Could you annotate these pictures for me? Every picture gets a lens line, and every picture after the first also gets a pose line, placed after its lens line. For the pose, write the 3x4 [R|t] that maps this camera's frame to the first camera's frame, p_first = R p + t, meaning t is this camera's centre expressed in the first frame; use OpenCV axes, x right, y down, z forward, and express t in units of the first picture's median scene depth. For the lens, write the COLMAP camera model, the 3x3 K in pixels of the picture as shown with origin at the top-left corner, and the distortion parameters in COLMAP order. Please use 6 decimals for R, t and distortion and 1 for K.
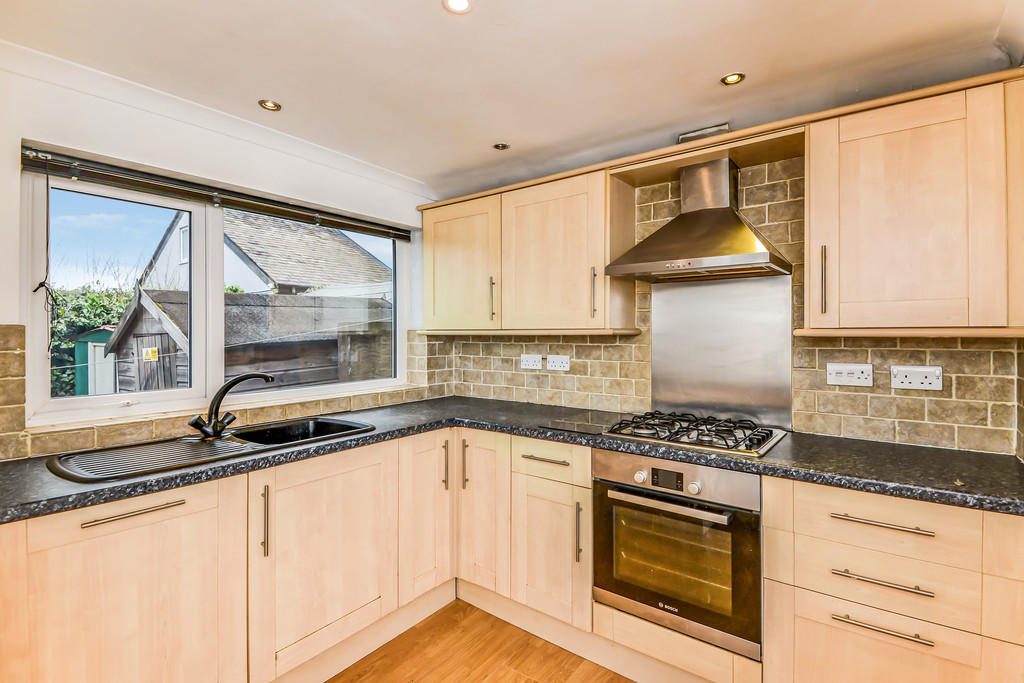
lens RADIAL K [[468.2, 0, 524.3], [0, 468.2, 337.1], [0, 0, 1]] dist [0.002094, 0.000138]
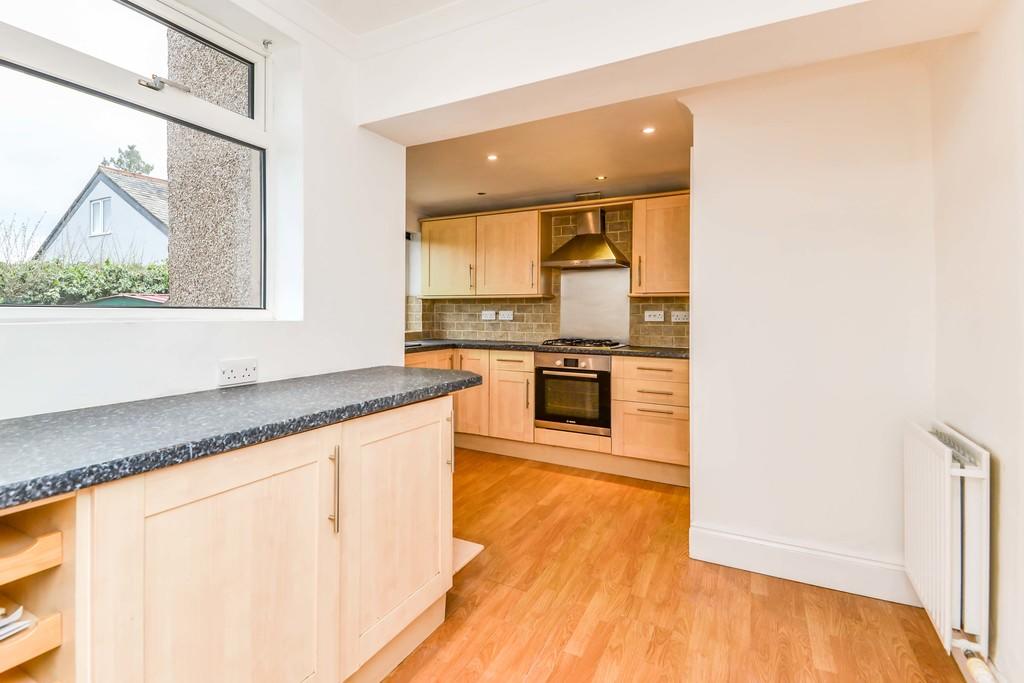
lens RADIAL K [[466.5, 0, 491.6], [0, 466.5, 322.3], [0, 0, 1]] dist [-0.000229, -0.000093]
pose [[0.987555, 0.000751, 0.157272, -0.294342], [-0.003122, 0.999885, 0.014830, 0.066347], [-0.157243, -0.015136, 0.987444, -0.791797]]
